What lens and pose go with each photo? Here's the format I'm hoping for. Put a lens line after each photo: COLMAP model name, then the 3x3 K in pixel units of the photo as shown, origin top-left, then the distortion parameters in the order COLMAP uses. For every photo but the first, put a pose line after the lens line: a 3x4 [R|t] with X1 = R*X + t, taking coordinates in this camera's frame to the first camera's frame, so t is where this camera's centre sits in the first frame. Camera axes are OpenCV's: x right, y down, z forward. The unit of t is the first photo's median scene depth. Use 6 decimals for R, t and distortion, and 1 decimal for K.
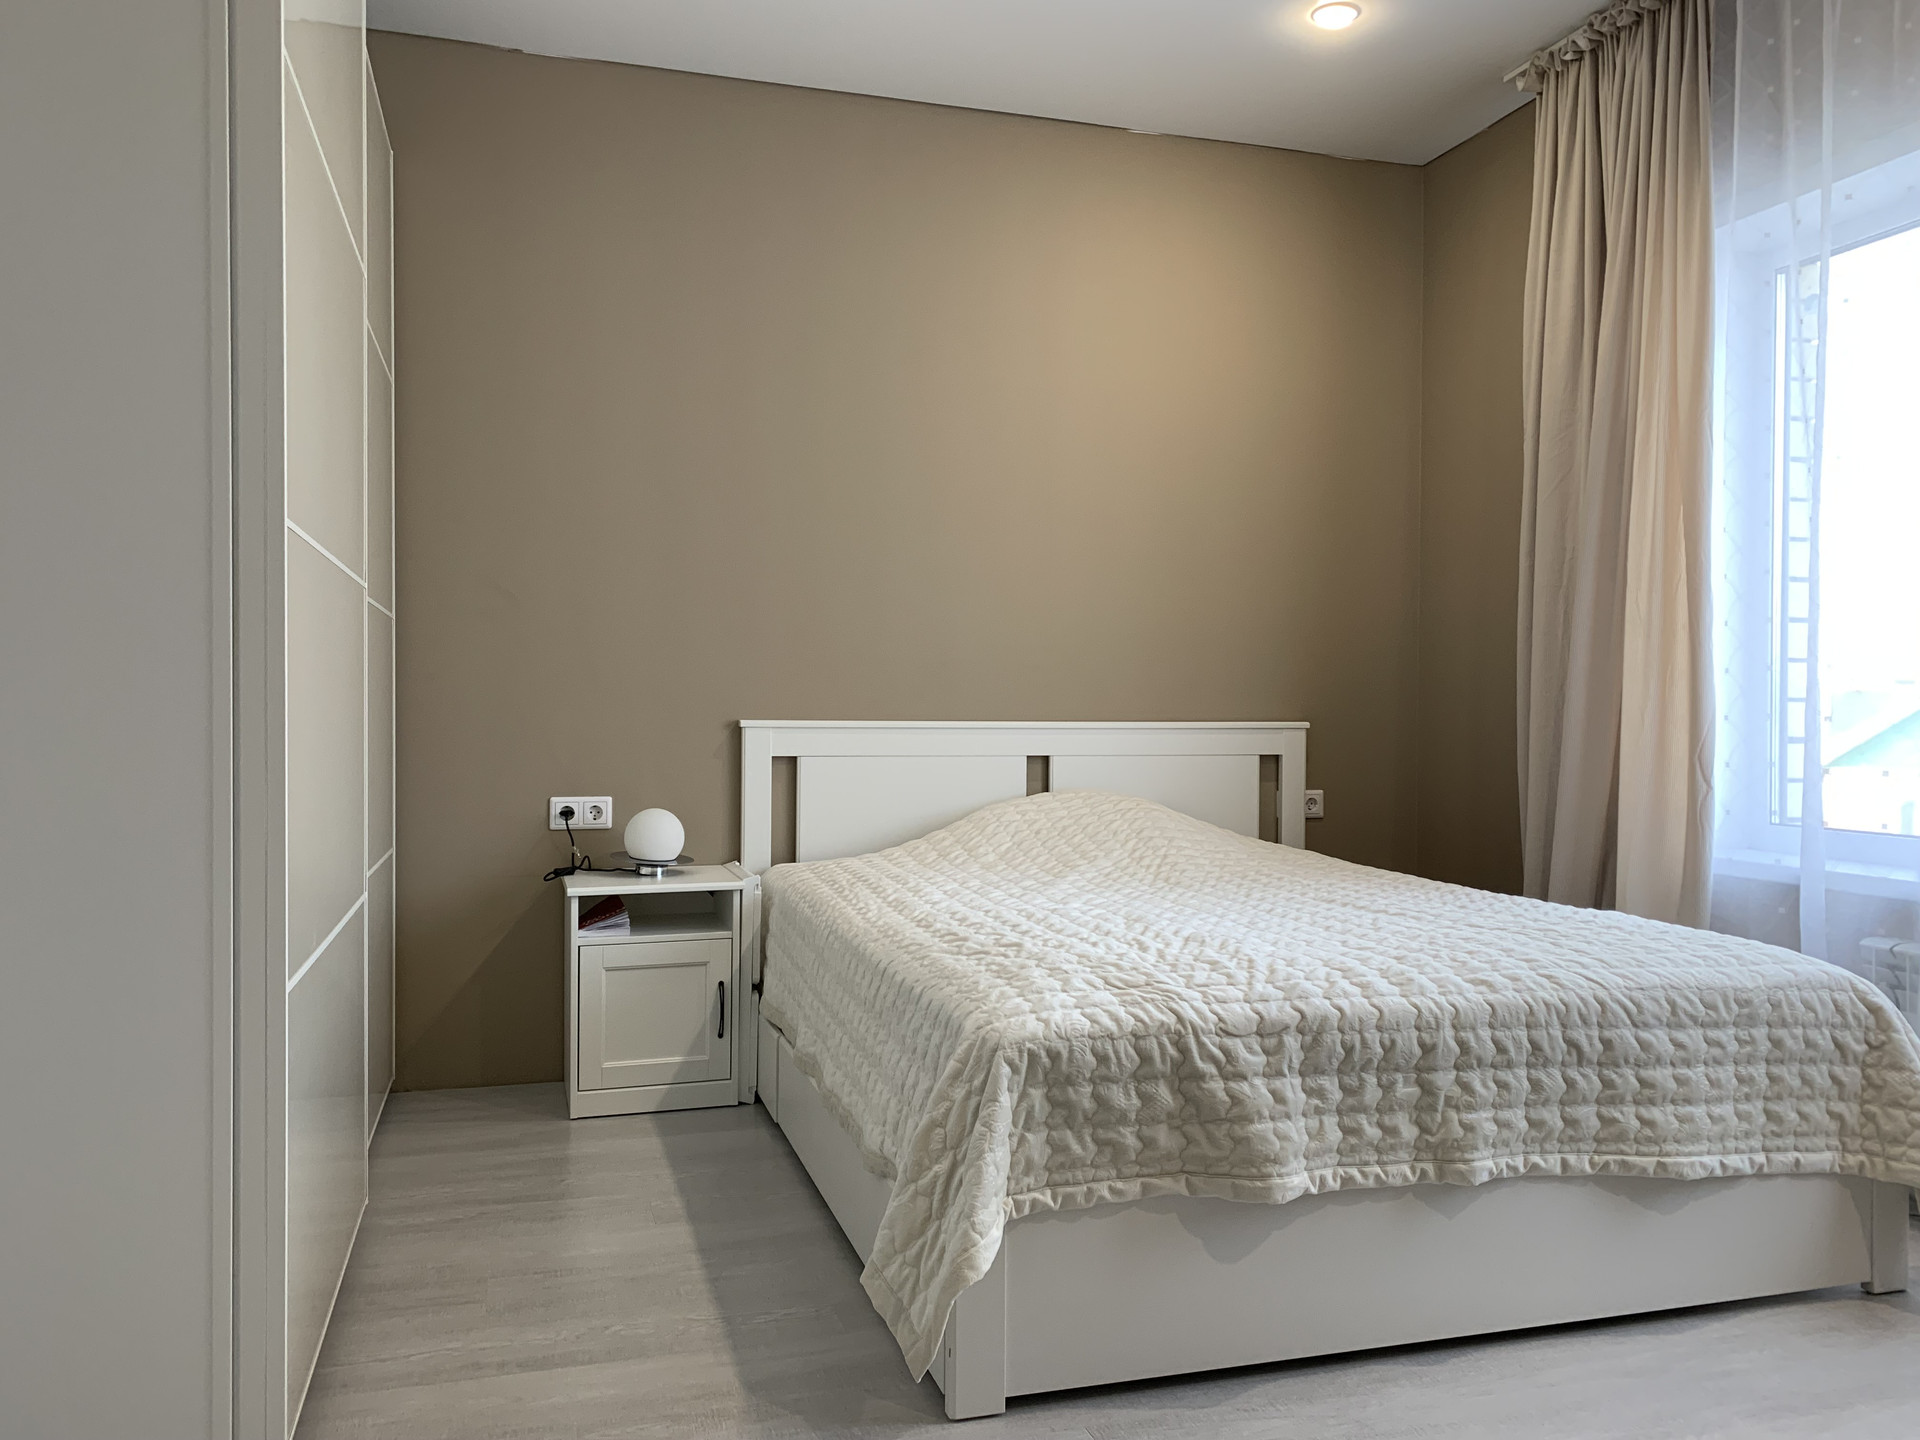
lens RADIAL K [[1463.1, 0, 965.9], [0, 1463.1, 727.7], [0, 0, 1]] dist [0.034639, -0.036381]
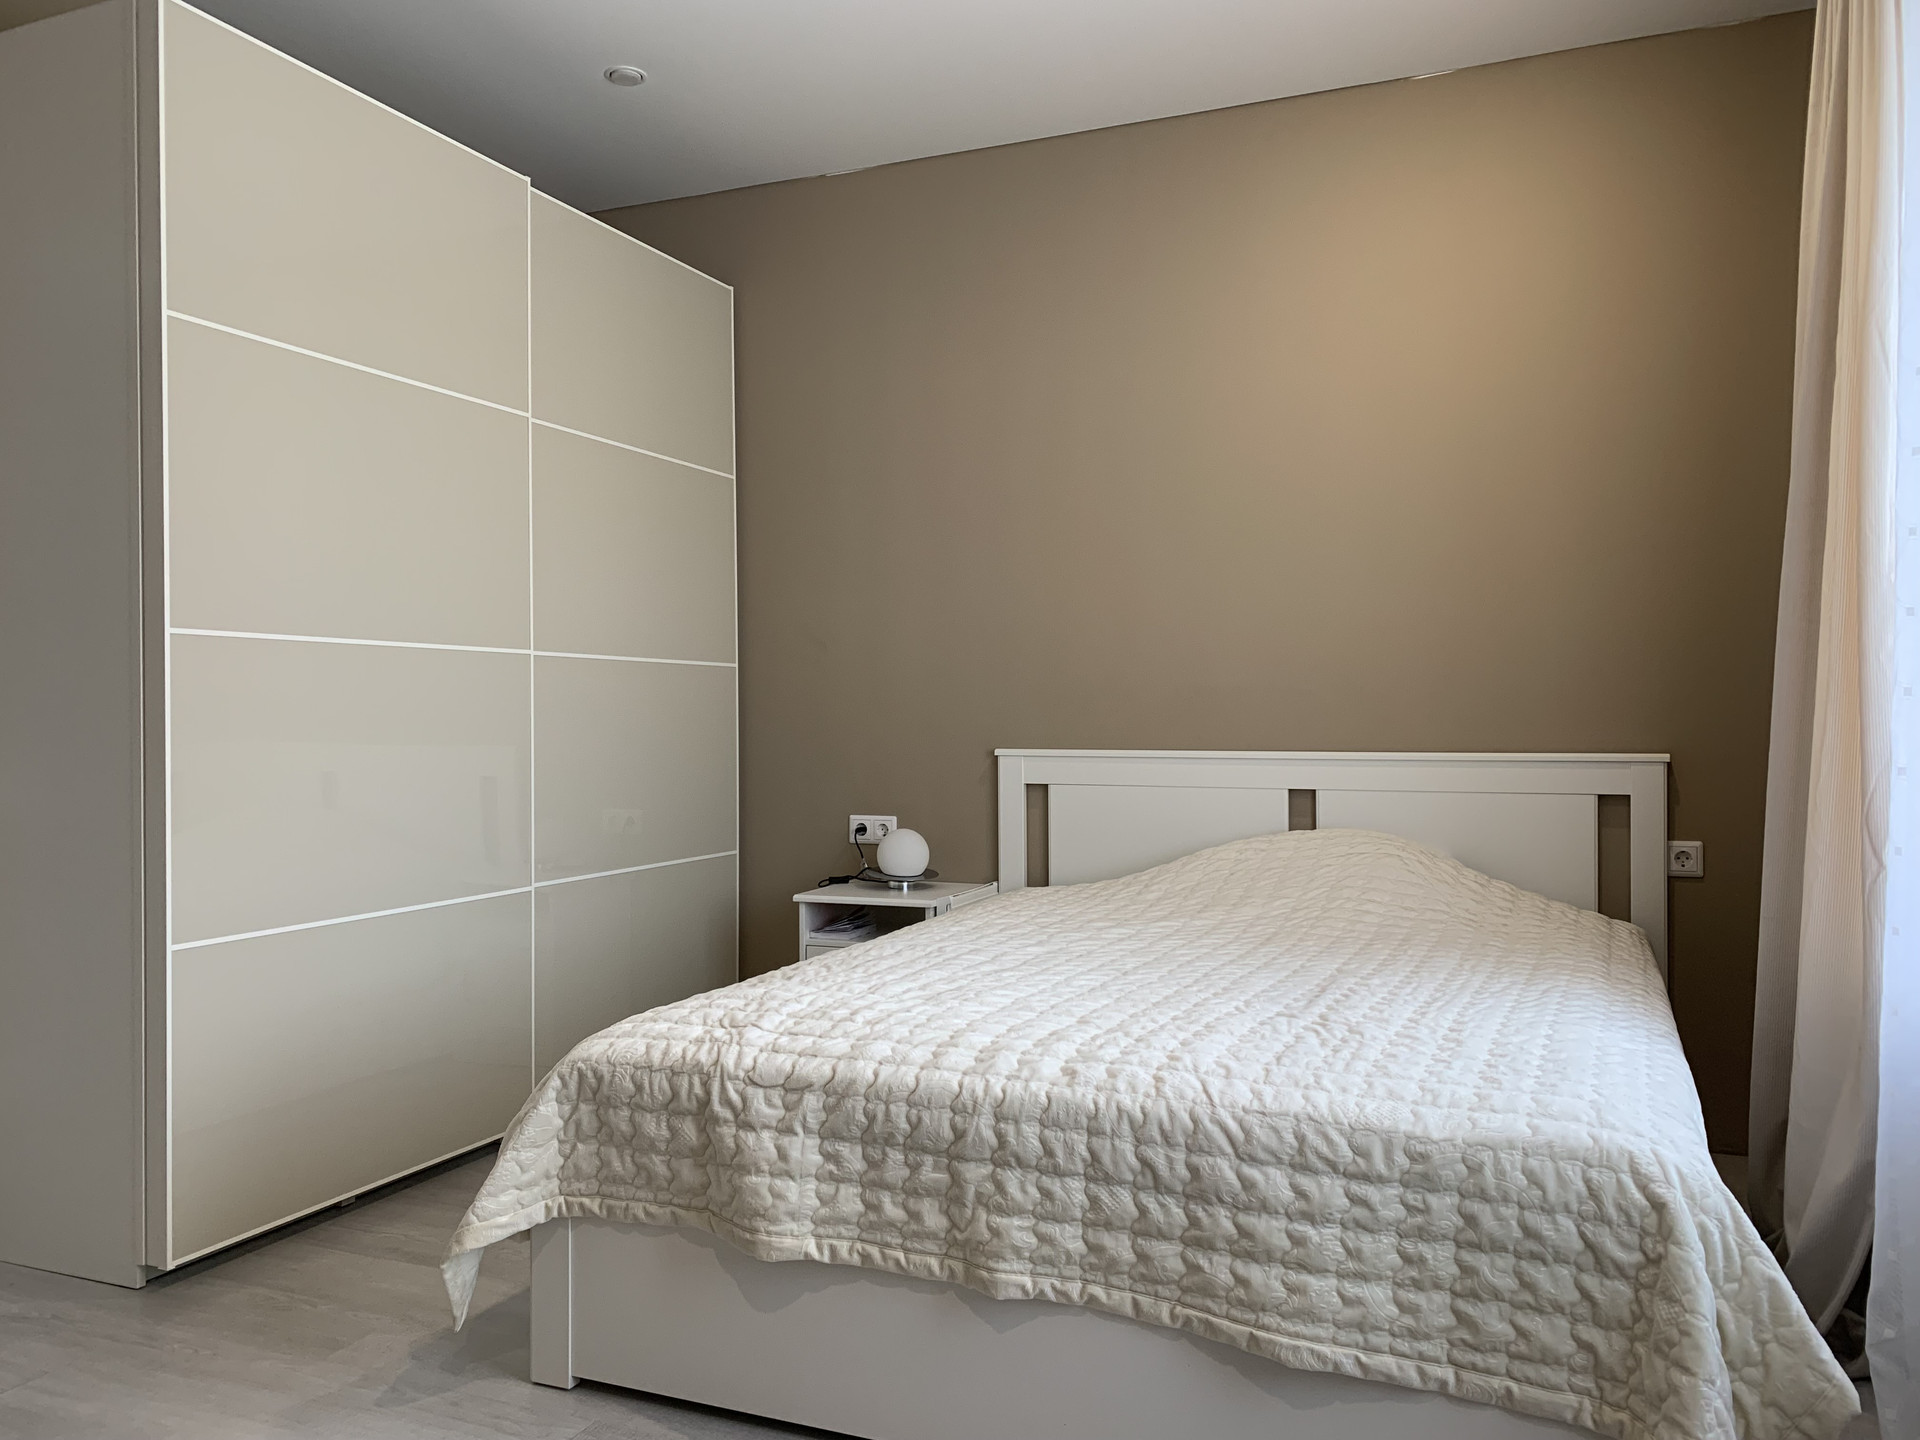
lens RADIAL K [[1463.1, 0, 973.2], [0, 1463.1, 707.1], [0, 0, 1]] dist [0.034639, -0.036381]
pose [[0.774648, -0.009415, -0.632322, 0.861698], [-0.001000, 0.999870, -0.016113, -0.031331], [0.632391, 0.013114, 0.774538, 0.284045]]
